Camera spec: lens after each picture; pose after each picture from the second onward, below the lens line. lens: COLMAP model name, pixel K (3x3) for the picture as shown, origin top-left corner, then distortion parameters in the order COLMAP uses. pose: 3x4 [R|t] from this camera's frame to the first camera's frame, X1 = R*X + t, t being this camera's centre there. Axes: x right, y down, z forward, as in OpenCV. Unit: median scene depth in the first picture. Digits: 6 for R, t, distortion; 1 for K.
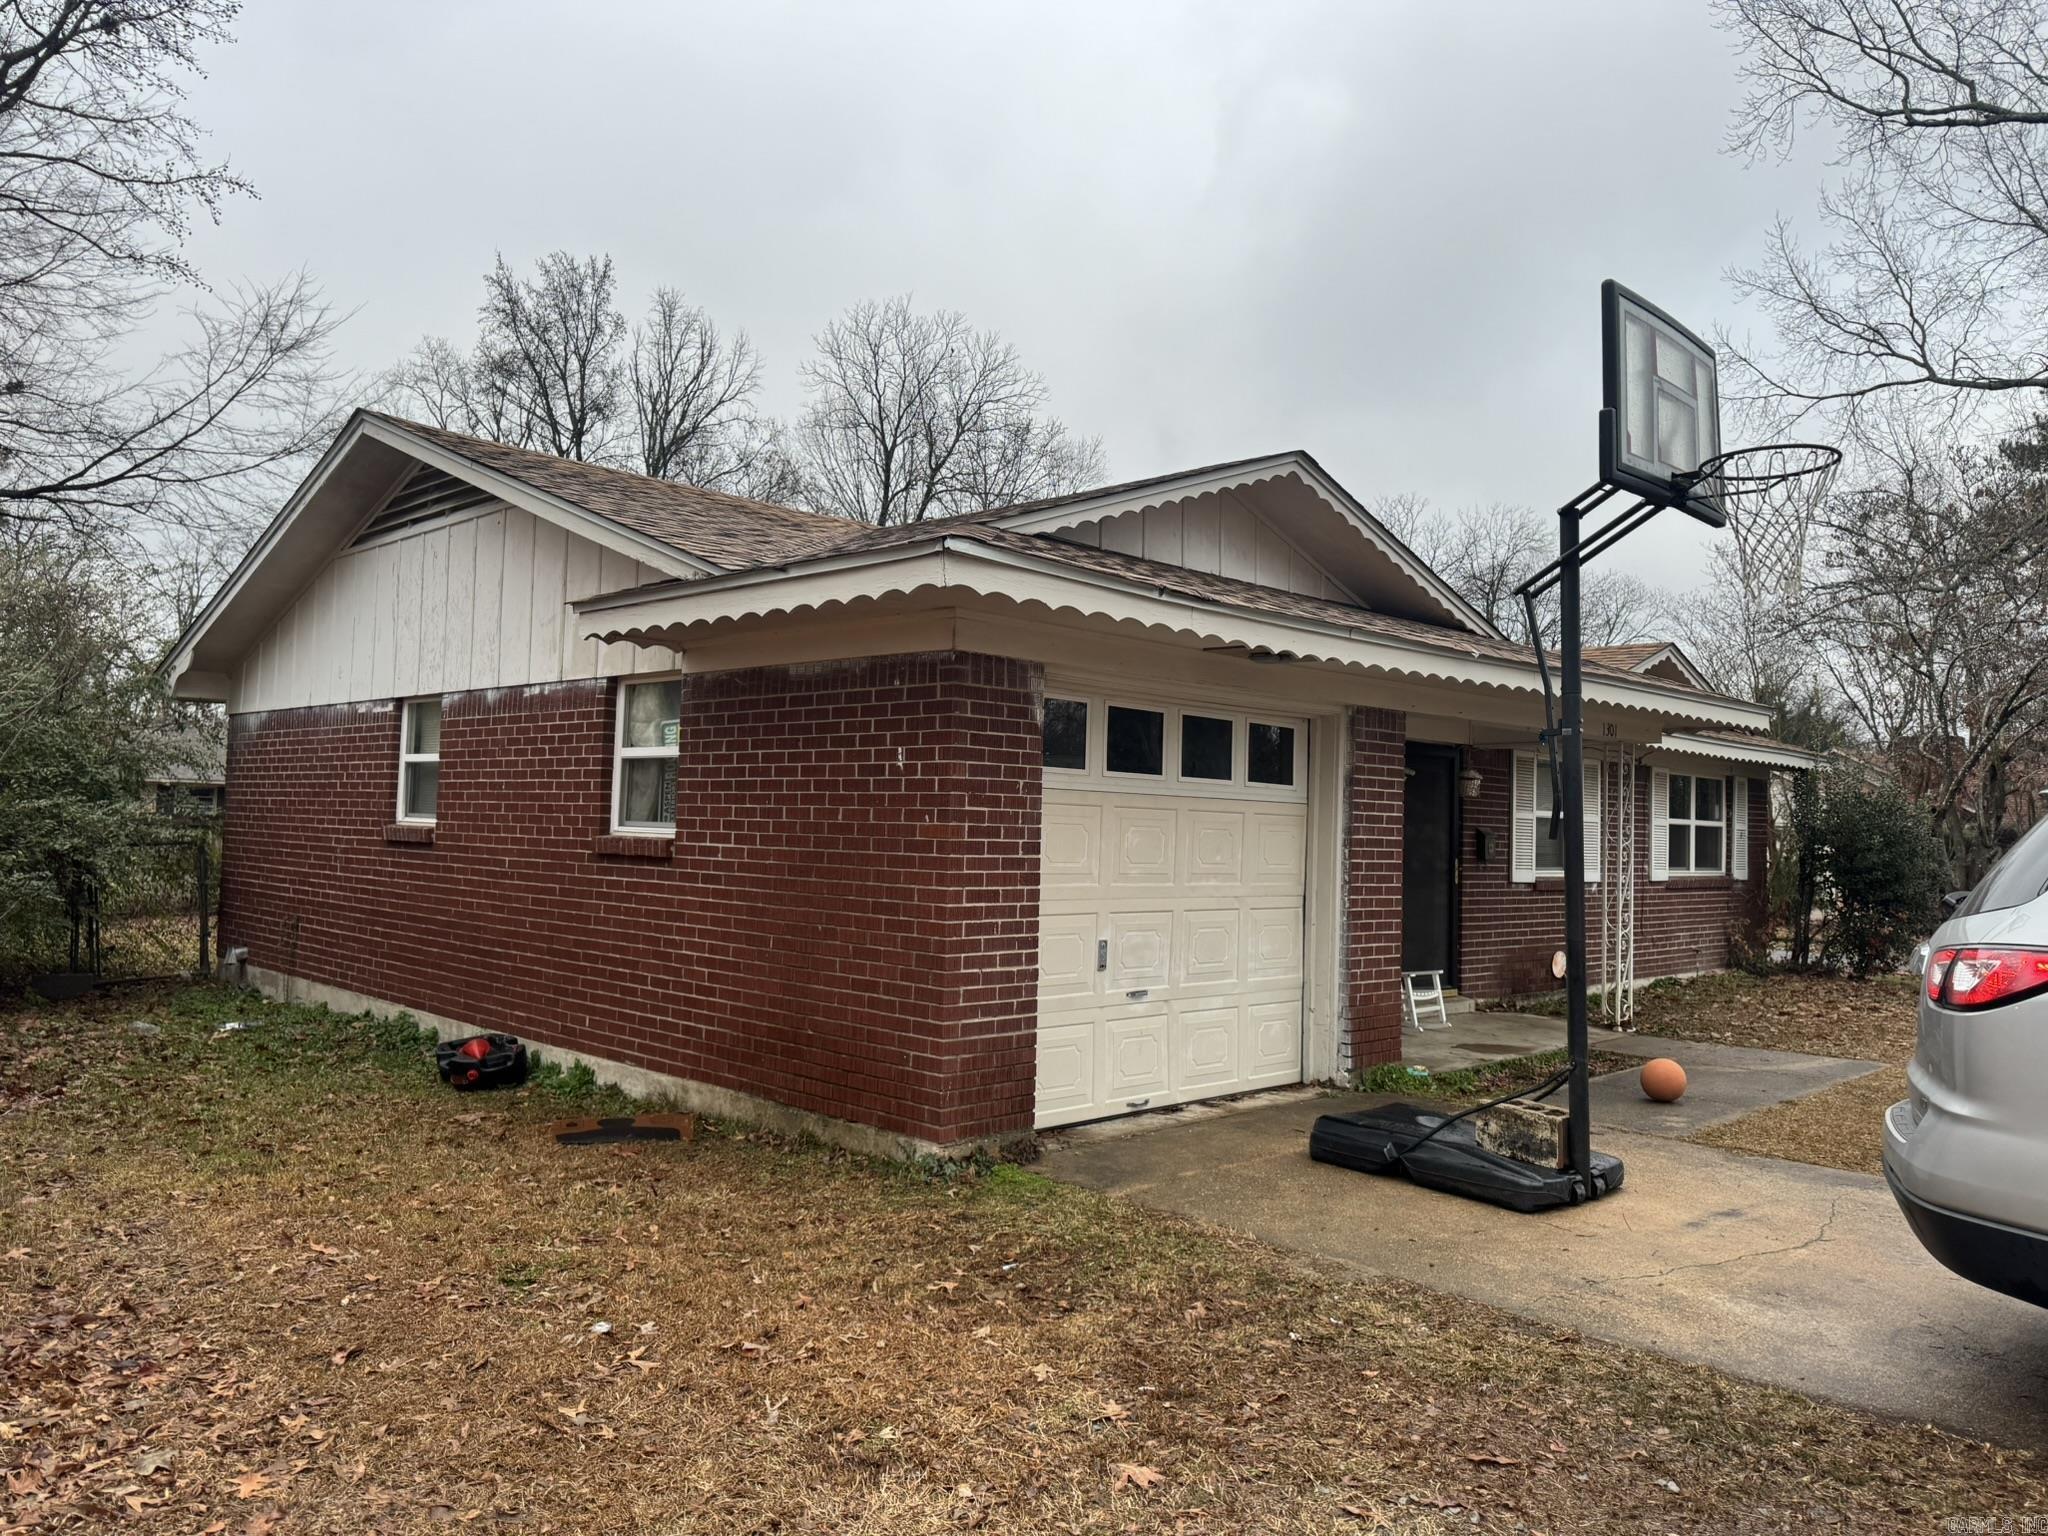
lens RADIAL K [[1442.1, 0, 1025.5], [0, 1442.1, 762.4], [0, 0, 1]] dist [0.061877, -0.071520]
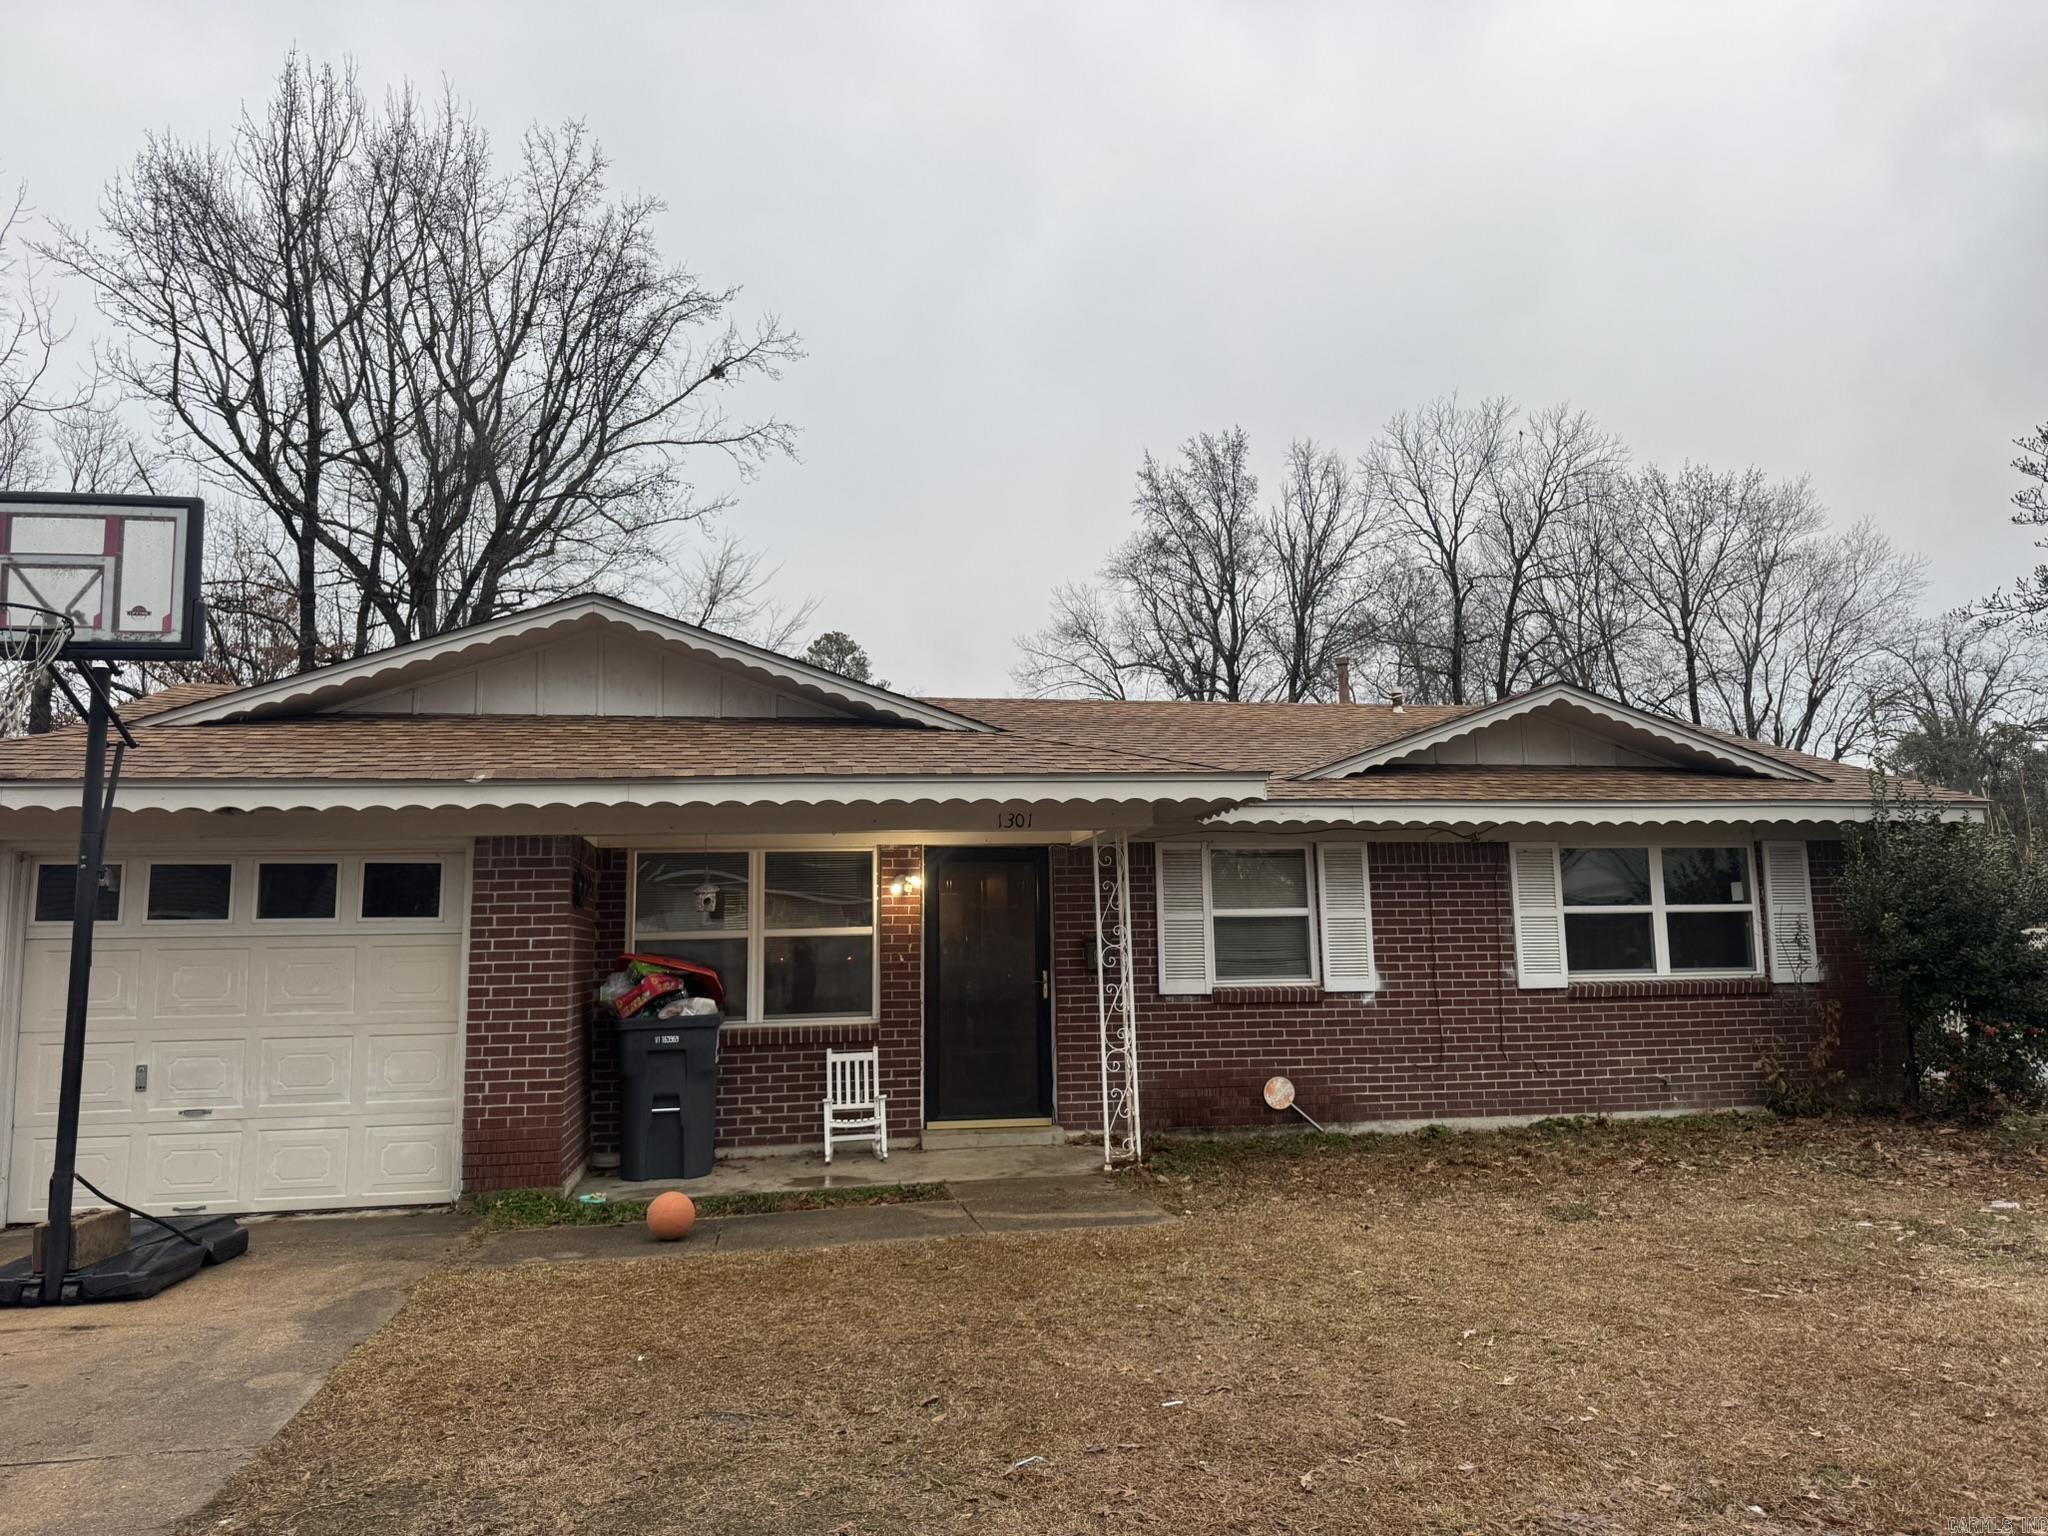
lens RADIAL K [[1442.1, 0, 1023.9], [0, 1442.1, 772.9], [0, 0, 1]] dist [0.061877, -0.071520]
pose [[0.820823, -0.116454, -0.559185, 0.765423], [0.068654, 0.992013, -0.105817, 0.035881], [0.567041, 0.048467, 0.822262, 0.239991]]
